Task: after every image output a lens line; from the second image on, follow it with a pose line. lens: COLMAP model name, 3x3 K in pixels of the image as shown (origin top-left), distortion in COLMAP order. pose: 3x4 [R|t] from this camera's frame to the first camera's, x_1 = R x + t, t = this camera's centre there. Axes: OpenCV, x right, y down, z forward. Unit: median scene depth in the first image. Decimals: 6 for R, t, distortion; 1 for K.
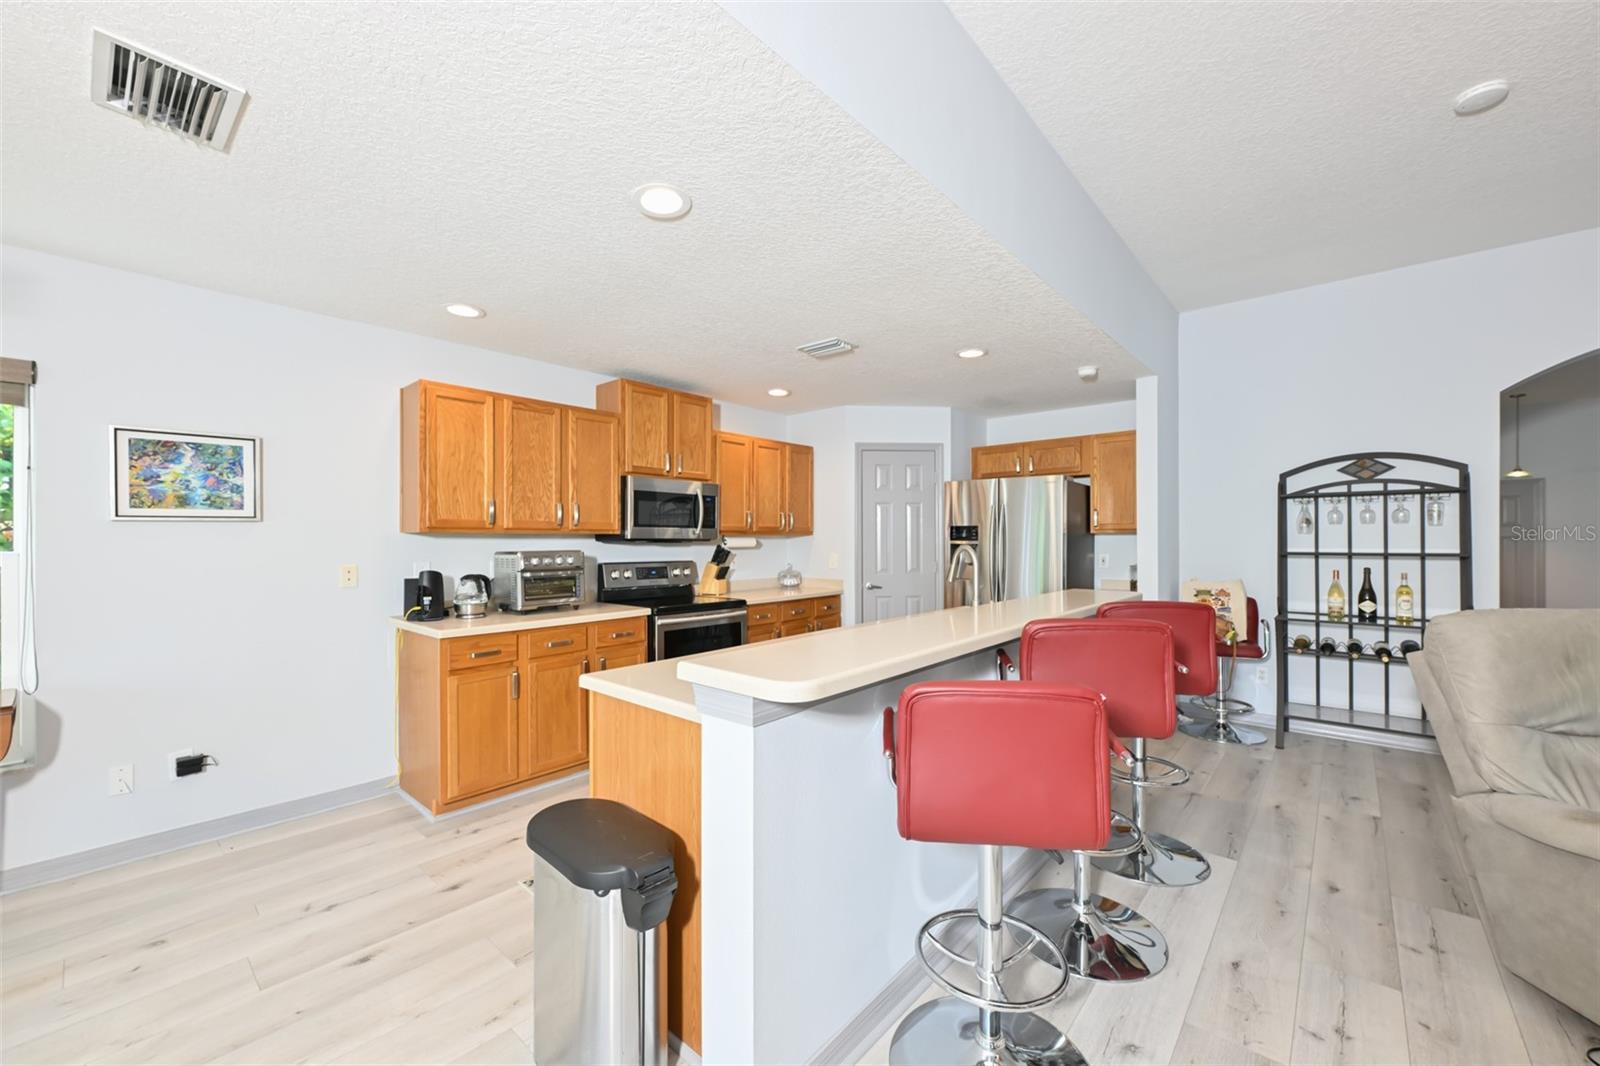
lens RADIAL K [[630.5, 0, 803.5], [0, 630.5, 538.7], [0, 0, 1]] dist [0.001843, 0.000076]
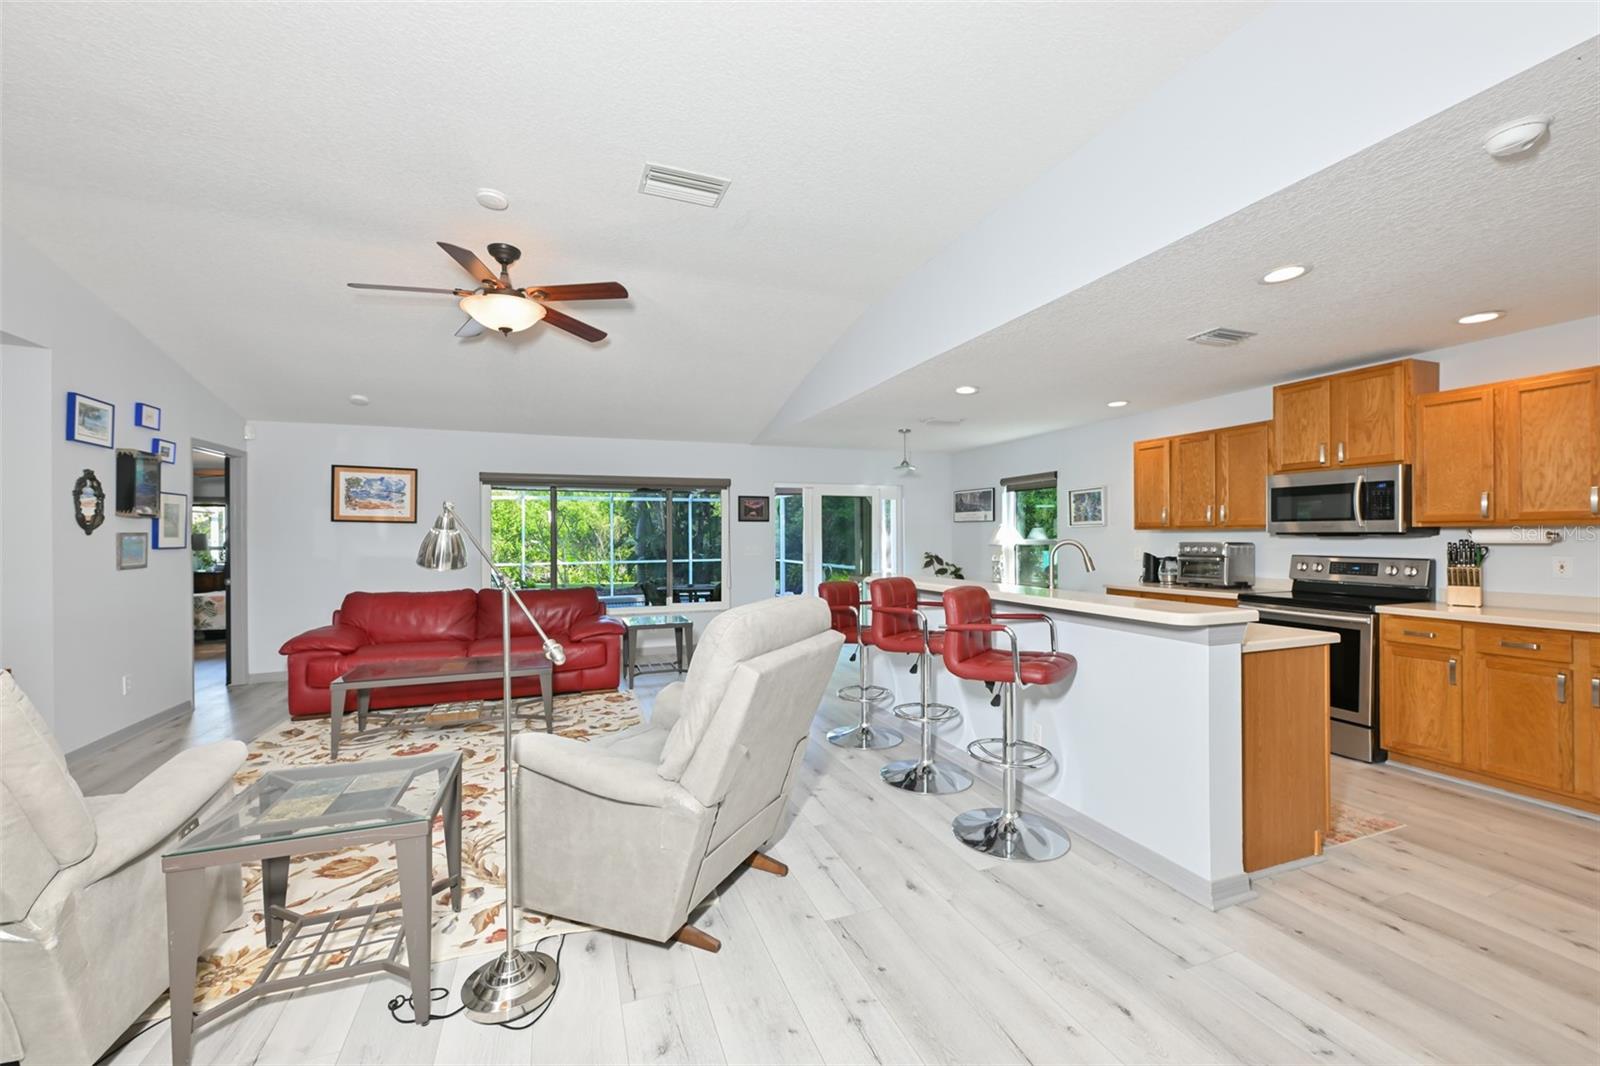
lens RADIAL K [[630.5, 0, 798.0], [0, 630.5, 533.9], [0, 0, 1]] dist [0.001843, 0.000076]
pose [[-0.474216, -0.001010, -0.880408, 1.089957], [0.005908, 0.999973, -0.004329, 0.002117], [0.880389, -0.007254, -0.474197, 0.798214]]
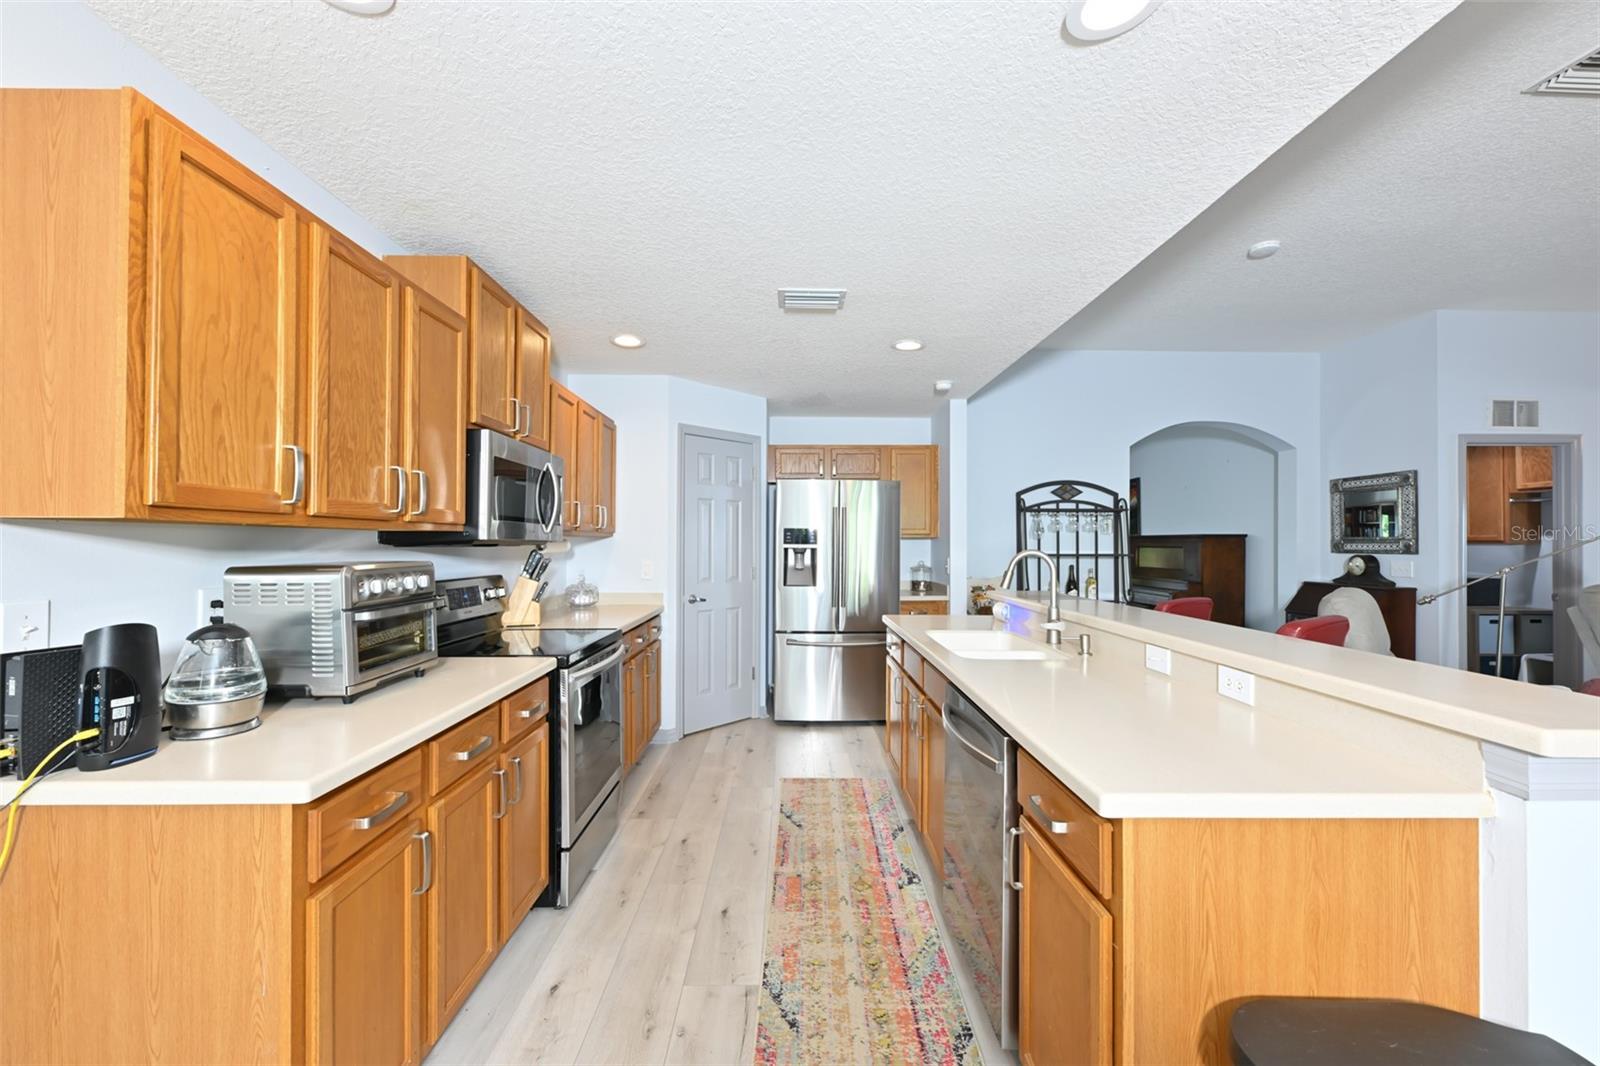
lens RADIAL K [[630.5, 0, 803.9], [0, 630.5, 536.9], [0, 0, 1]] dist [0.001843, 0.000076]
pose [[0.741680, 0.010012, 0.670679, -0.446041], [-0.004355, 0.999939, -0.010111, 0.001780], [-0.670739, 0.004578, 0.741679, 0.382077]]
